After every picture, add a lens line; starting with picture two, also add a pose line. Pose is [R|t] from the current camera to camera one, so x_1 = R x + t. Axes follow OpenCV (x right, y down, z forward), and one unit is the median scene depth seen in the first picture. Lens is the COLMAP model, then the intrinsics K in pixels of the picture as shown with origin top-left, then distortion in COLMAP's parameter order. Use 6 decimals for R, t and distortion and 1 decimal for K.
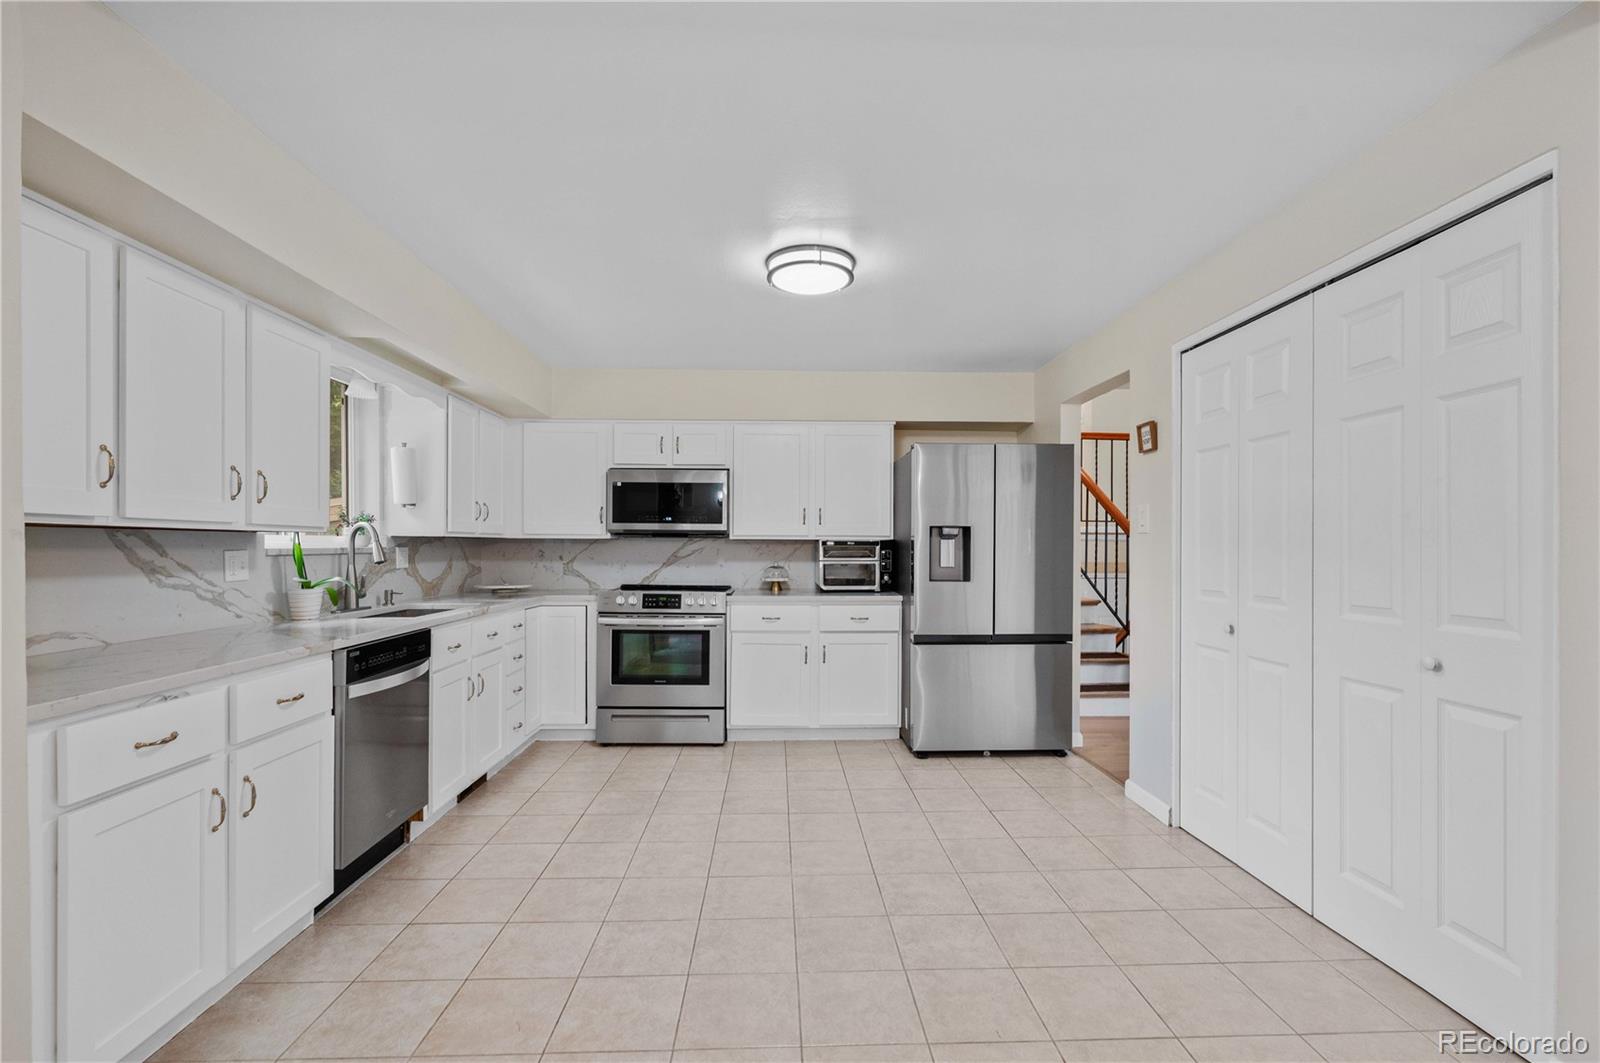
lens RADIAL K [[725.4, 0, 802.6], [0, 725.4, 550.5], [0, 0, 1]] dist [-0.004345, -0.000047]
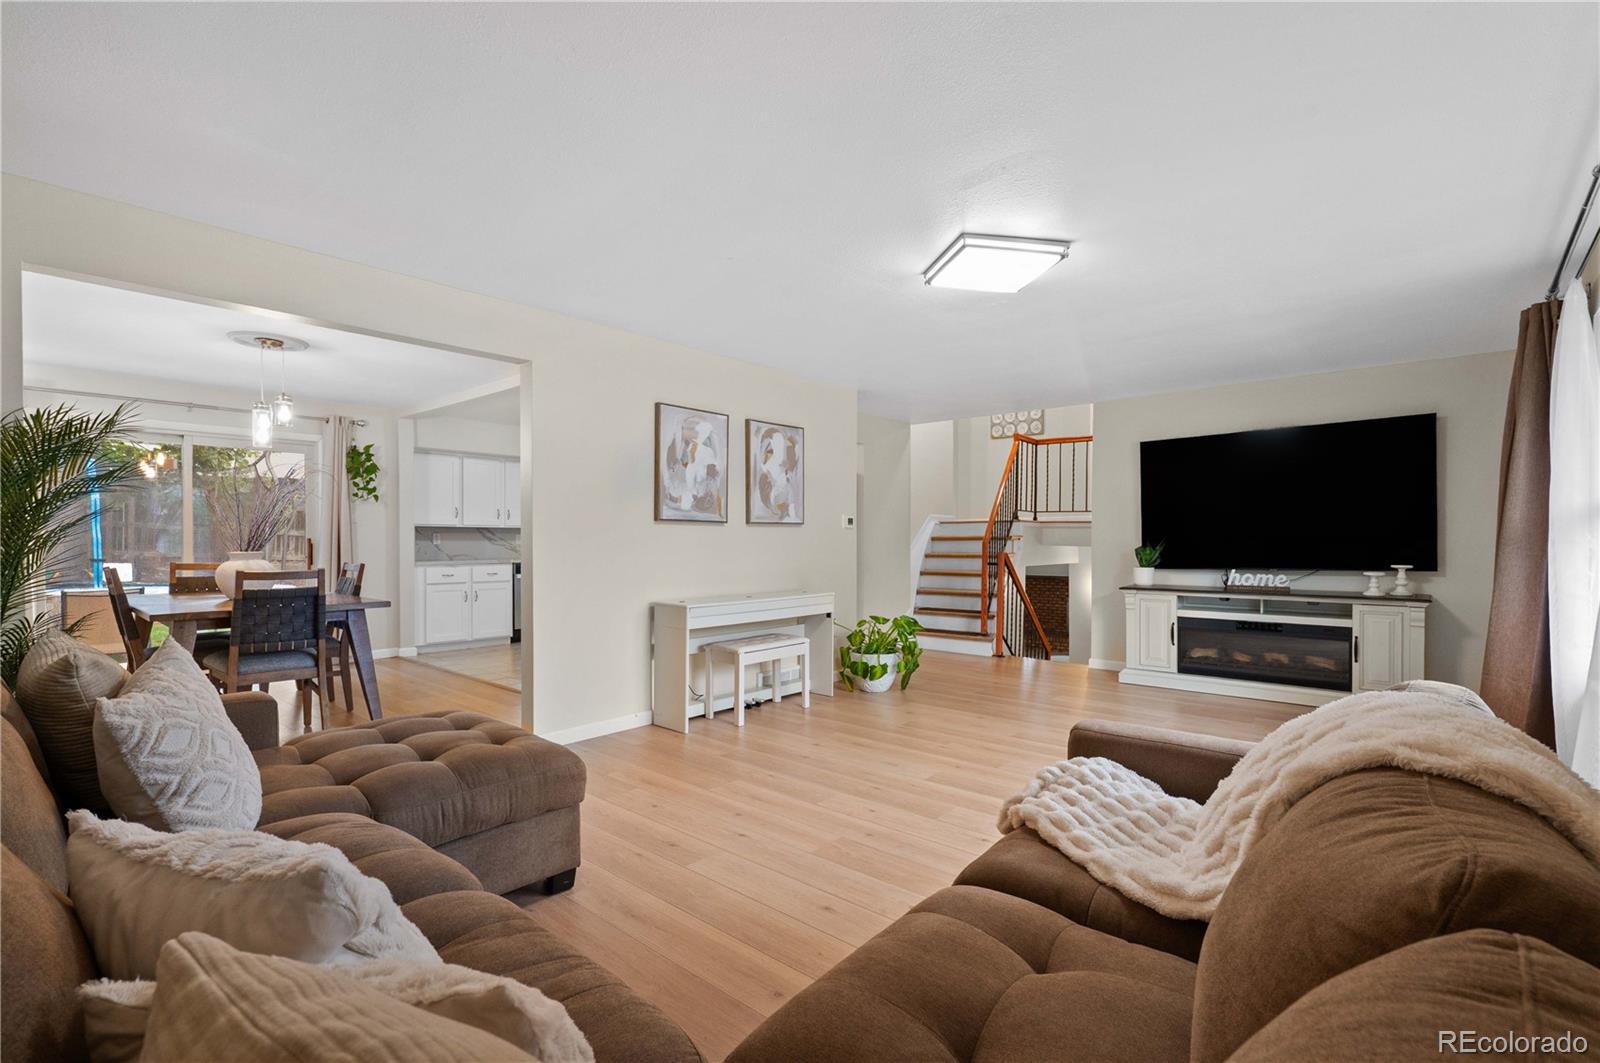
lens RADIAL K [[725.4, 0, 784.8], [0, 725.4, 553.7], [0, 0, 1]] dist [-0.004345, -0.000047]
pose [[0.713217, 0.013253, -0.700818, 1.412170], [-0.004876, 0.999891, 0.013946, 0.021830], [0.700927, -0.006529, 0.713204, -0.275640]]
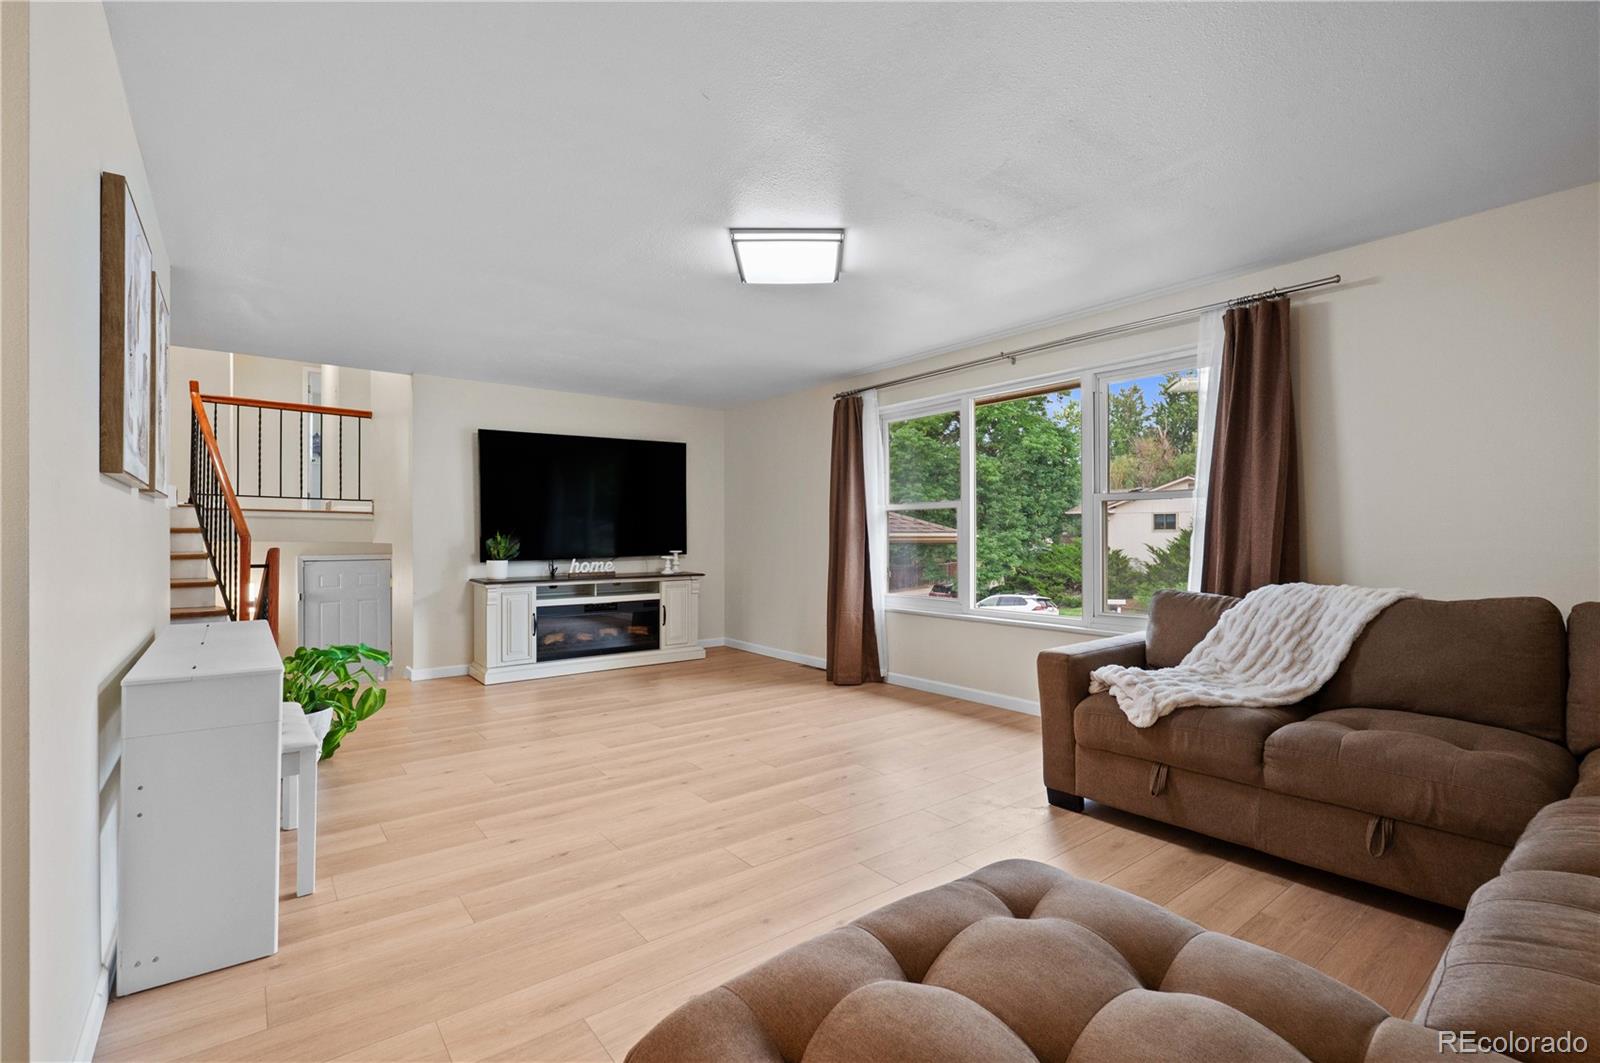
lens RADIAL K [[725.4, 0, 800.9], [0, 725.4, 532.5], [0, 0, 1]] dist [-0.004345, -0.000047]
pose [[0.812151, 0.000951, 0.583446, 0.636542], [0.005911, 0.999934, -0.009857, 0.028425], [-0.583417, 0.011454, 0.812092, -0.220853]]
